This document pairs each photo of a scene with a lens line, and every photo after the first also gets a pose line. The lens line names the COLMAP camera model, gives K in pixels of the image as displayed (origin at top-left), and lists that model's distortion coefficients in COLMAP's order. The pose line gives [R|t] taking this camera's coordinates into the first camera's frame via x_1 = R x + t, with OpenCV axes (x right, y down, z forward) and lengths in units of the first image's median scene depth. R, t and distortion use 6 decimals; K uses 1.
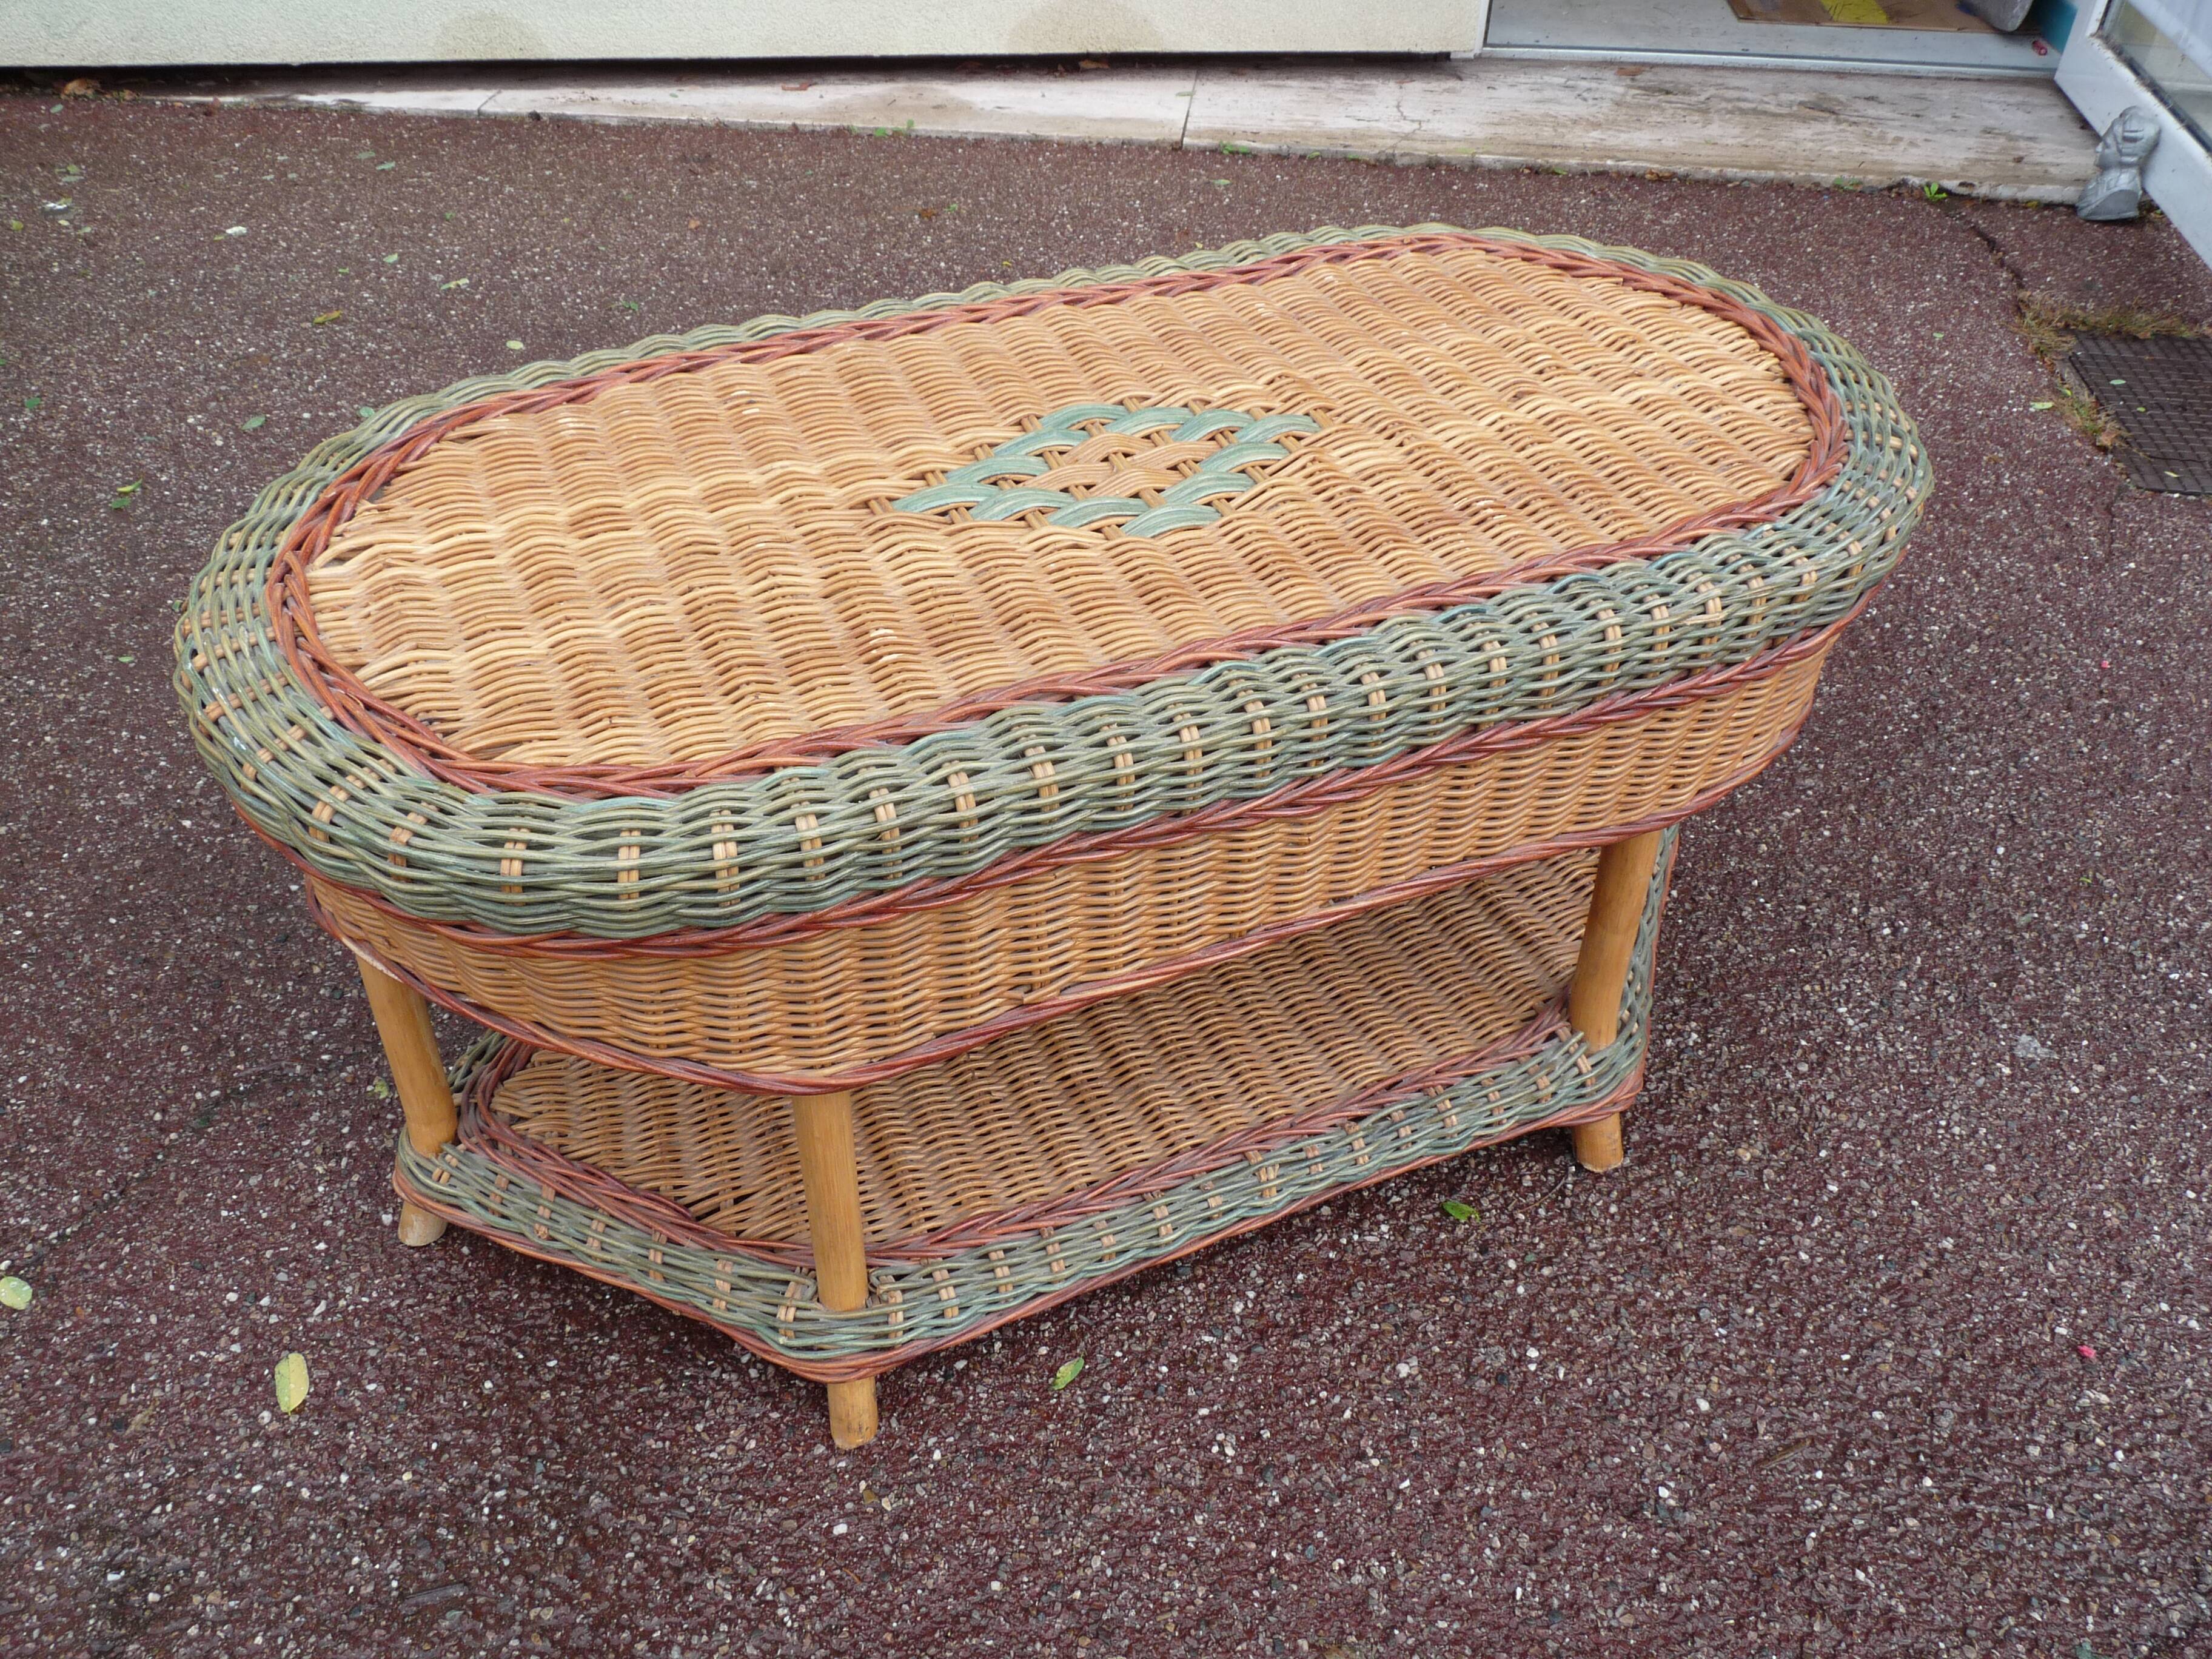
lens RADIAL K [[1789.1, 0, 1076.6], [0, 1789.1, 811.2], [0, 0, 1]] dist [-0.025956, -0.003424]
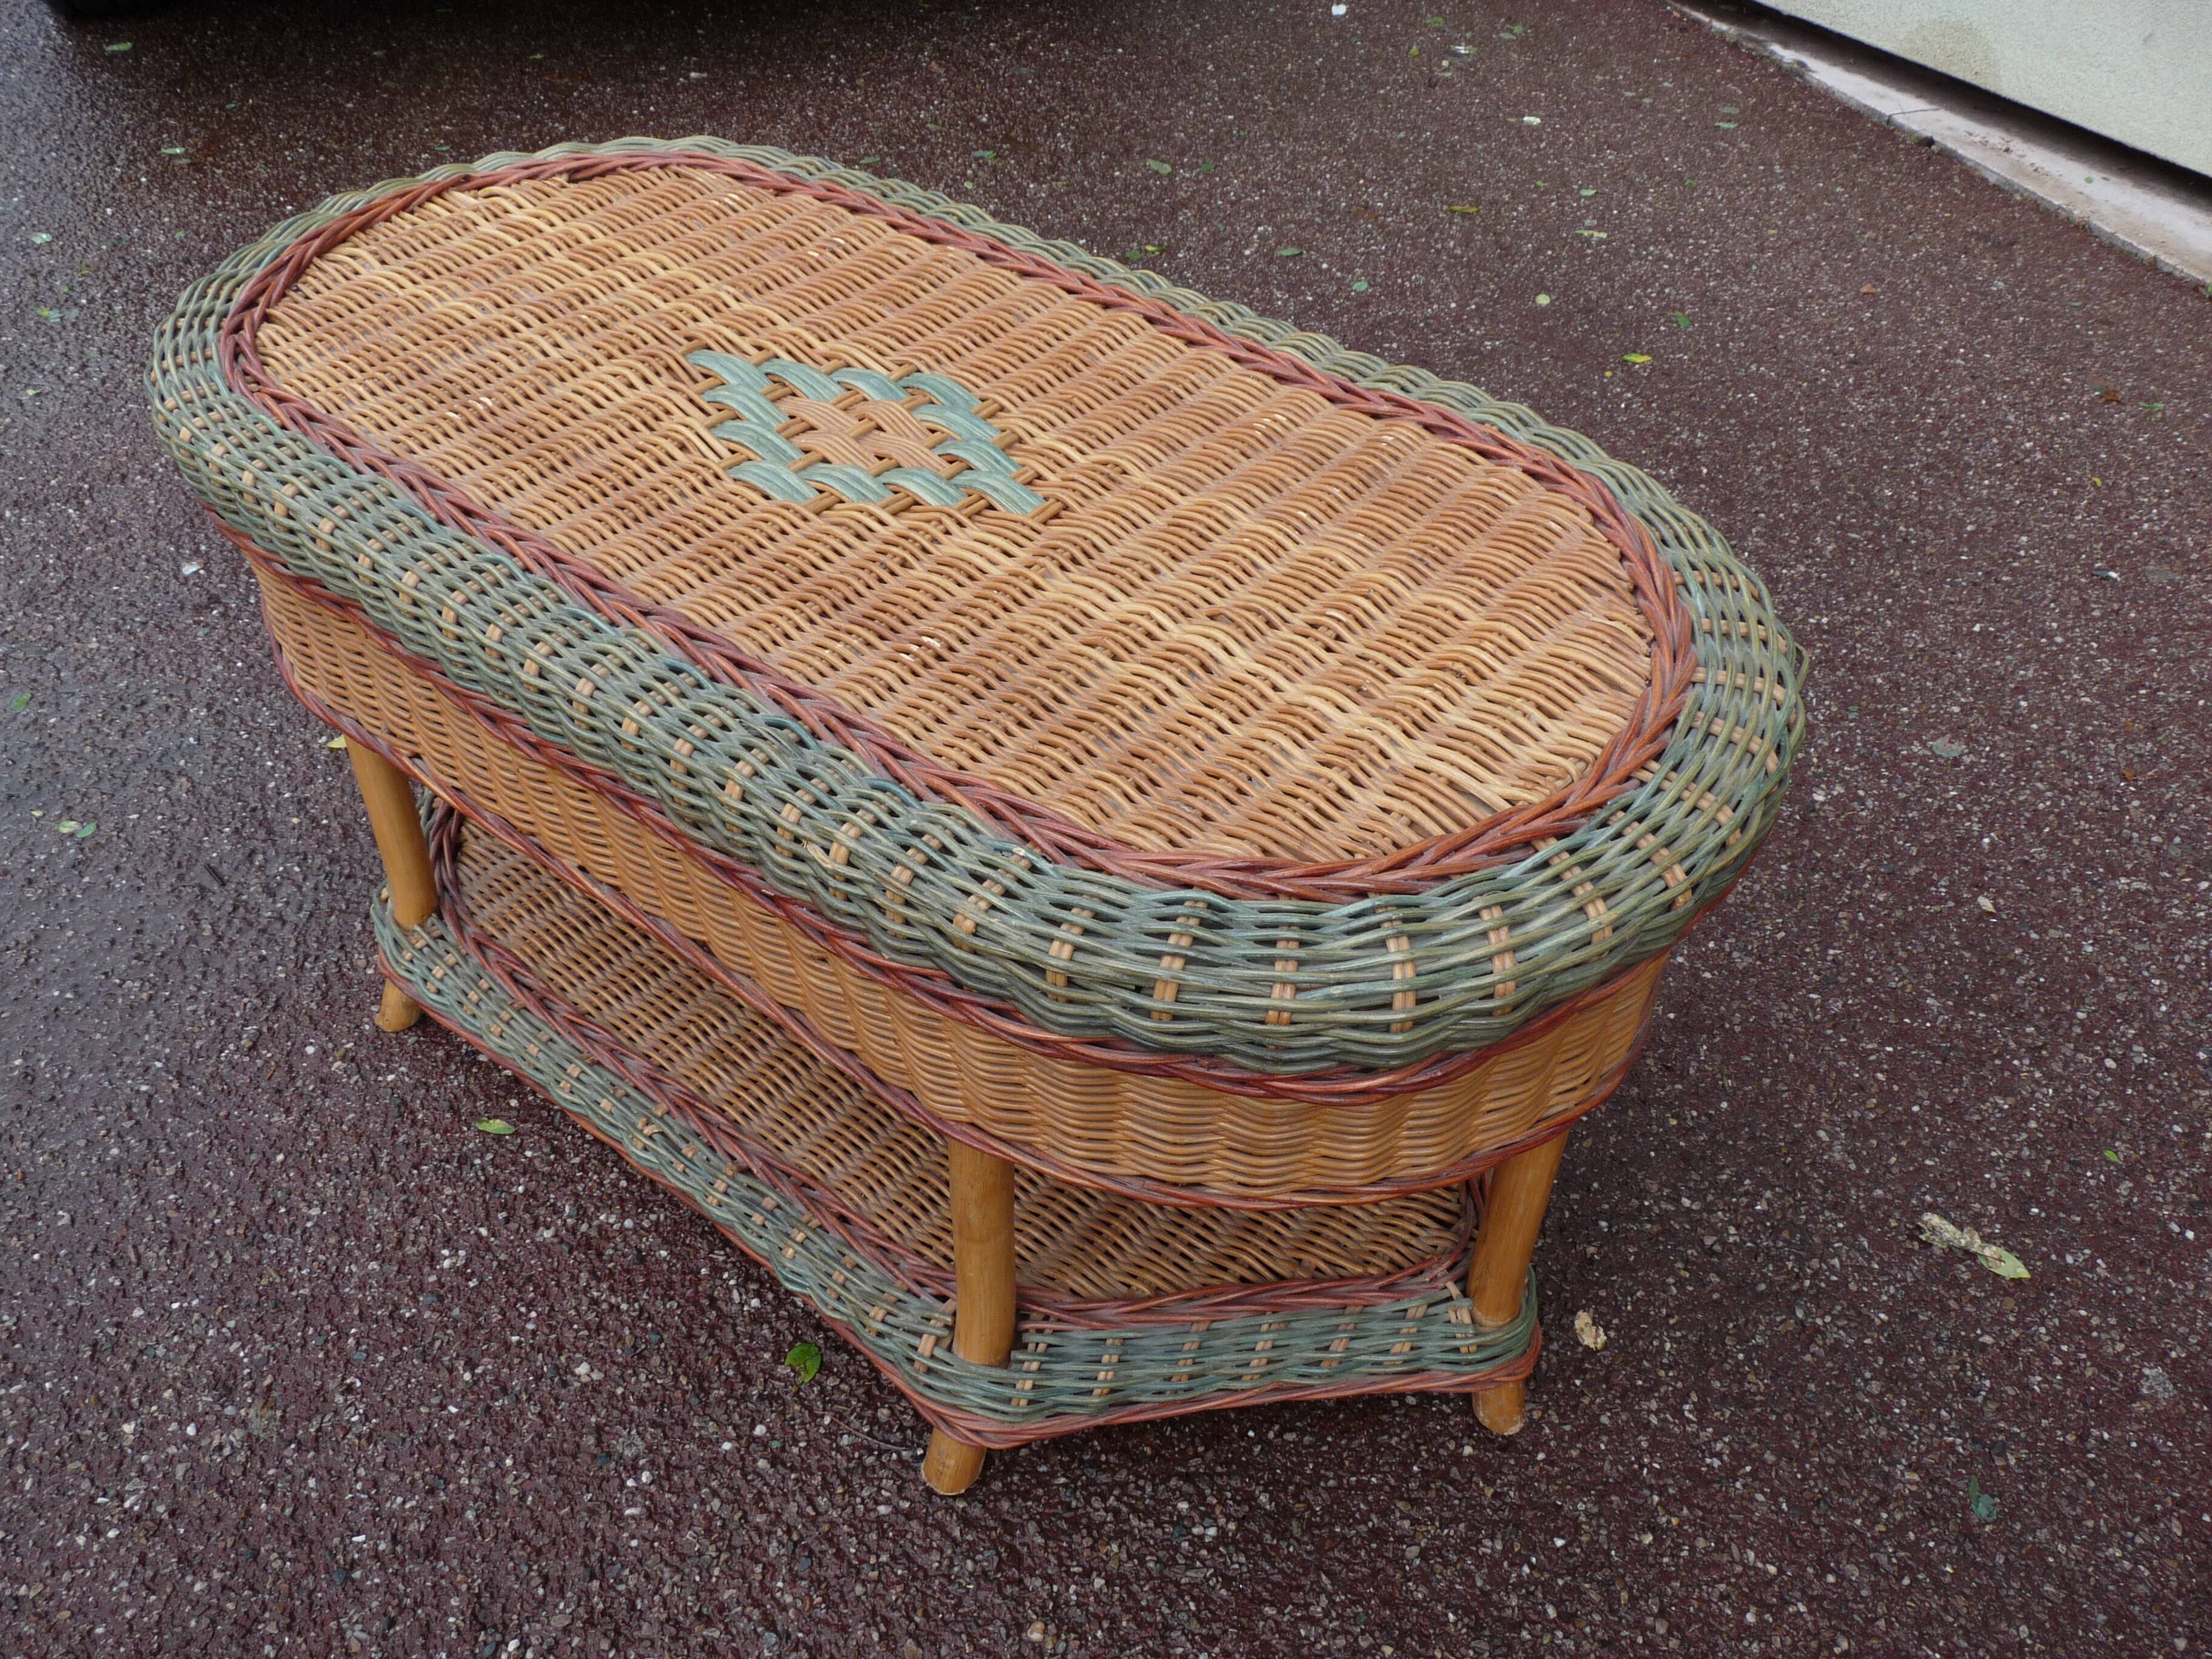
lens RADIAL K [[1789.1, 0, 1080.5], [0, 1789.1, 809.2], [0, 0, 1]] dist [-0.025956, -0.003424]
pose [[0.457336, 0.582619, -0.671862, 0.784646], [-0.570565, 0.771739, 0.280846, -0.349719], [0.682128, 0.254900, 0.685366, 0.446329]]
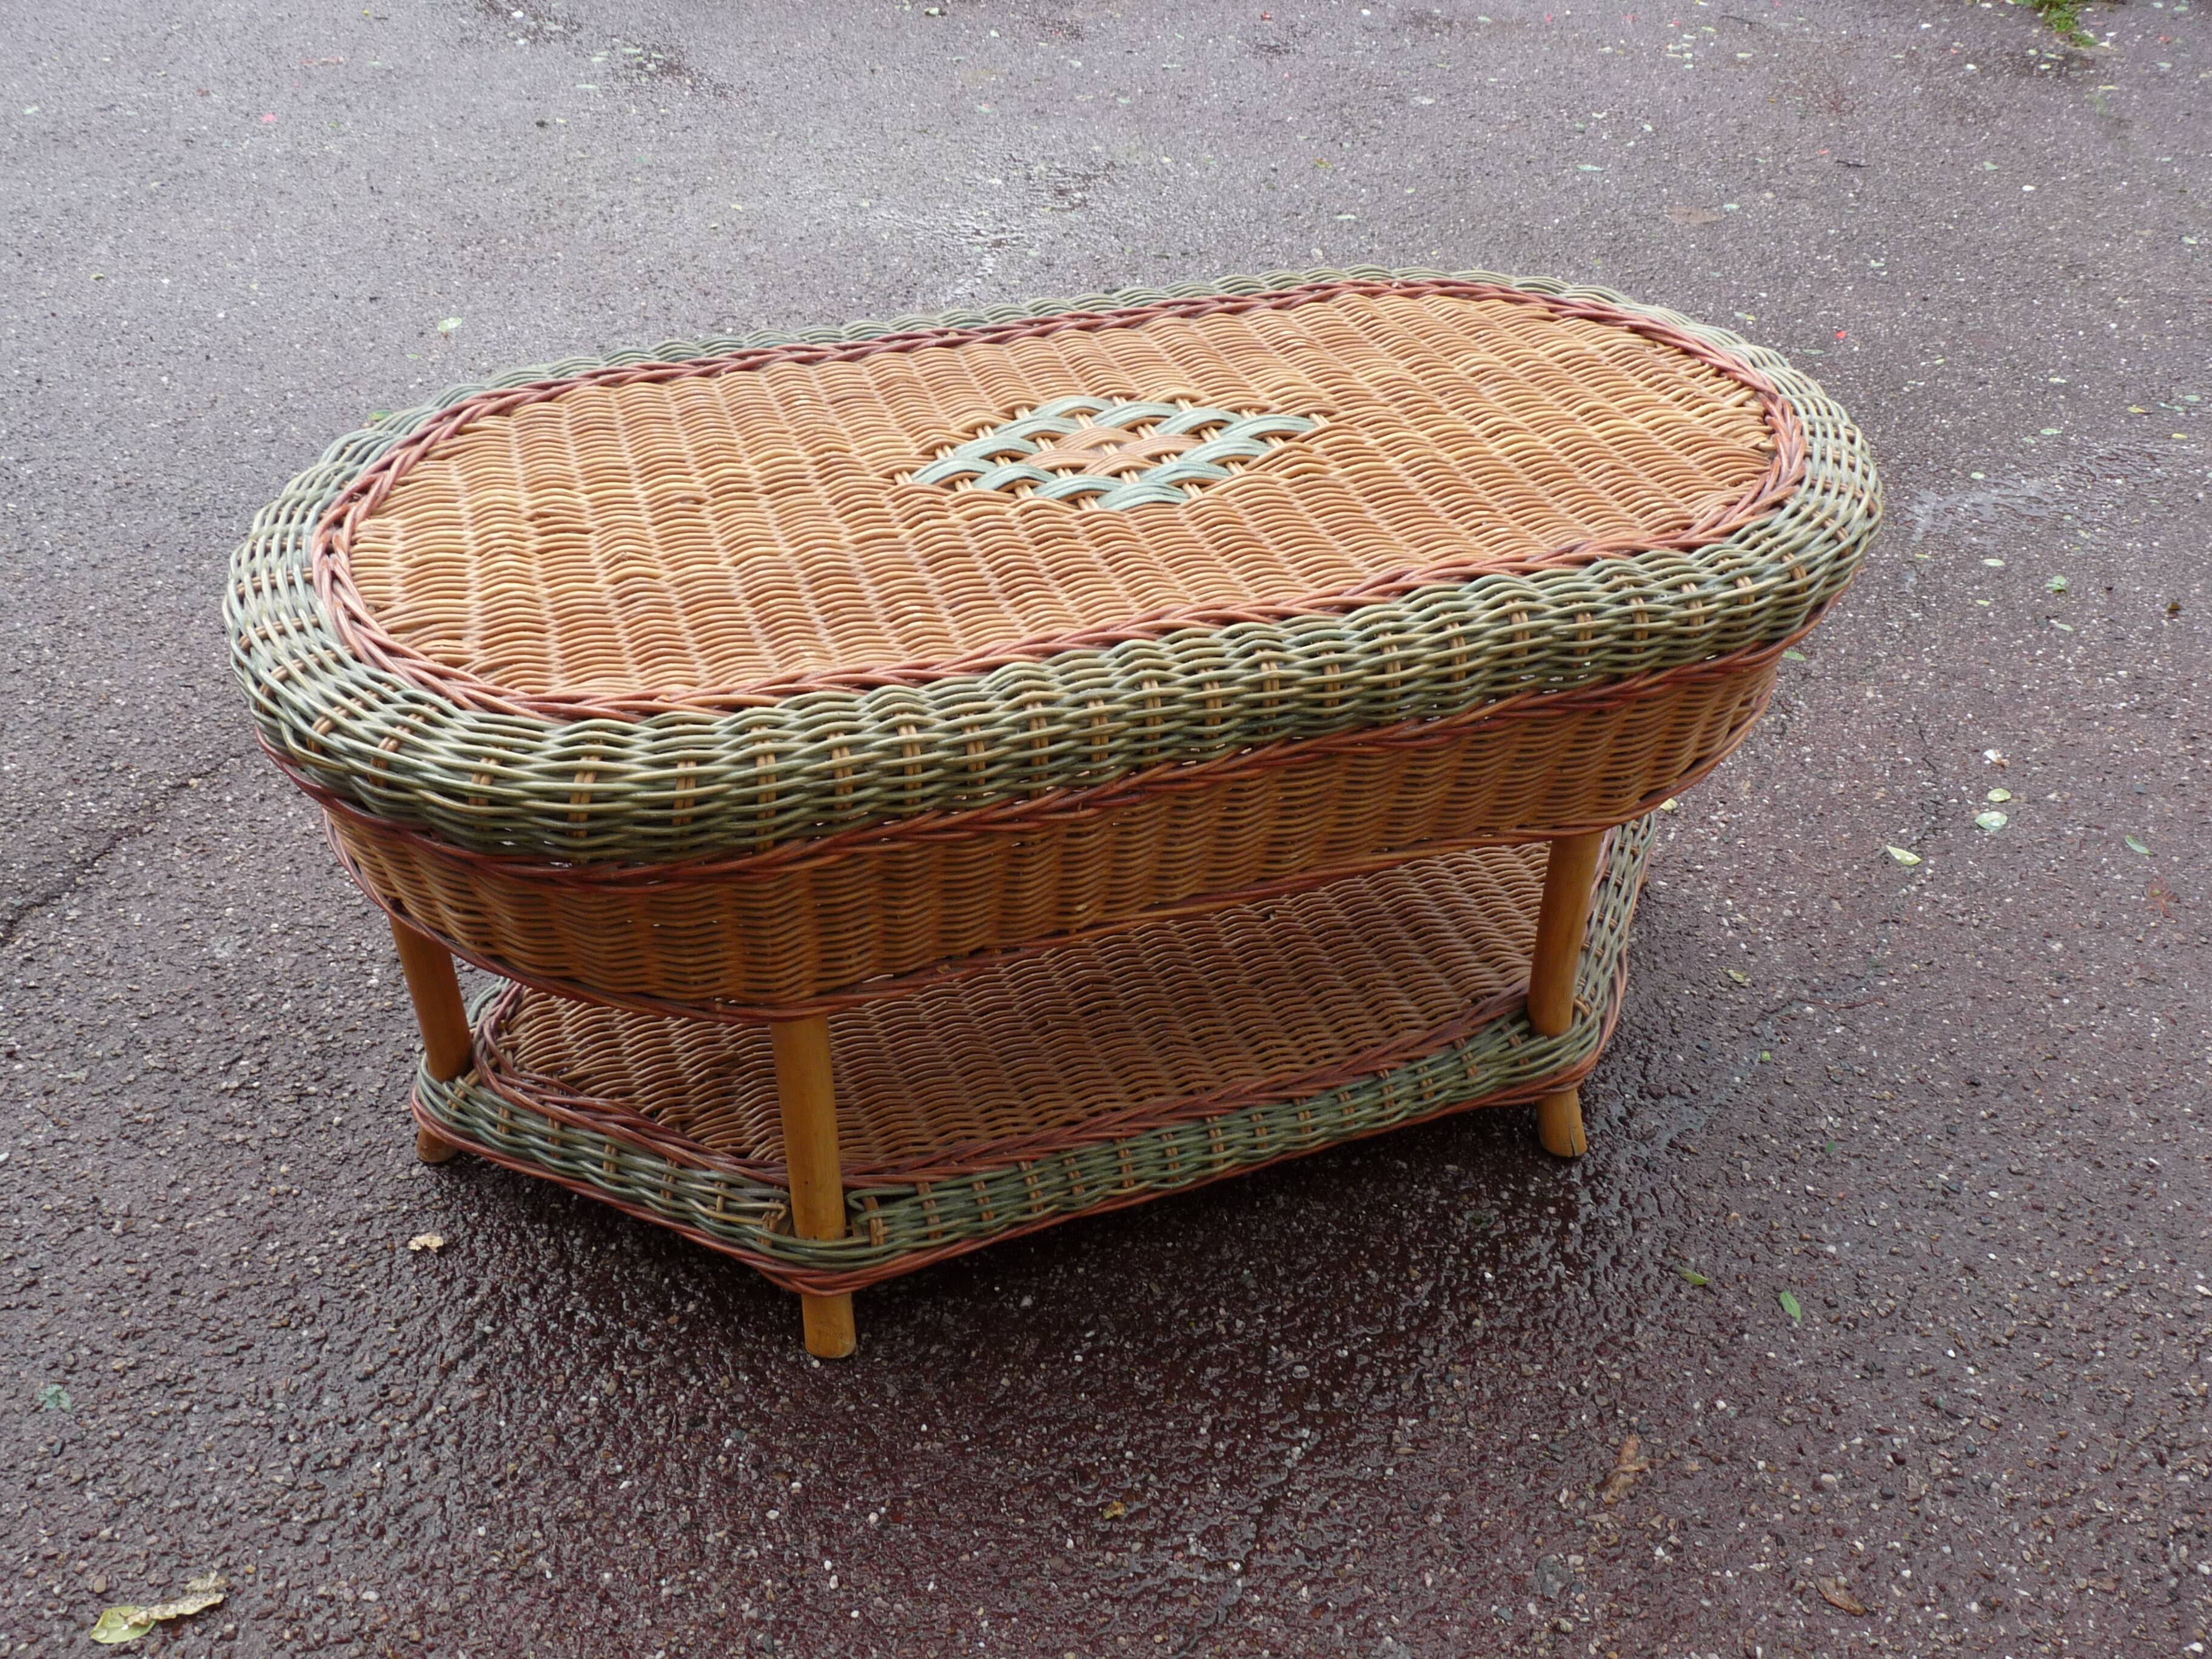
lens RADIAL K [[1789.1, 0, 1092.3], [0, 1789.1, 826.0], [0, 0, 1]] dist [-0.025956, -0.003424]
pose [[-0.998169, -0.058494, 0.015398, 0.006041], [0.003497, 0.198341, 0.980127, -1.123761], [-0.060386, 0.978386, -0.197773, 1.339953]]
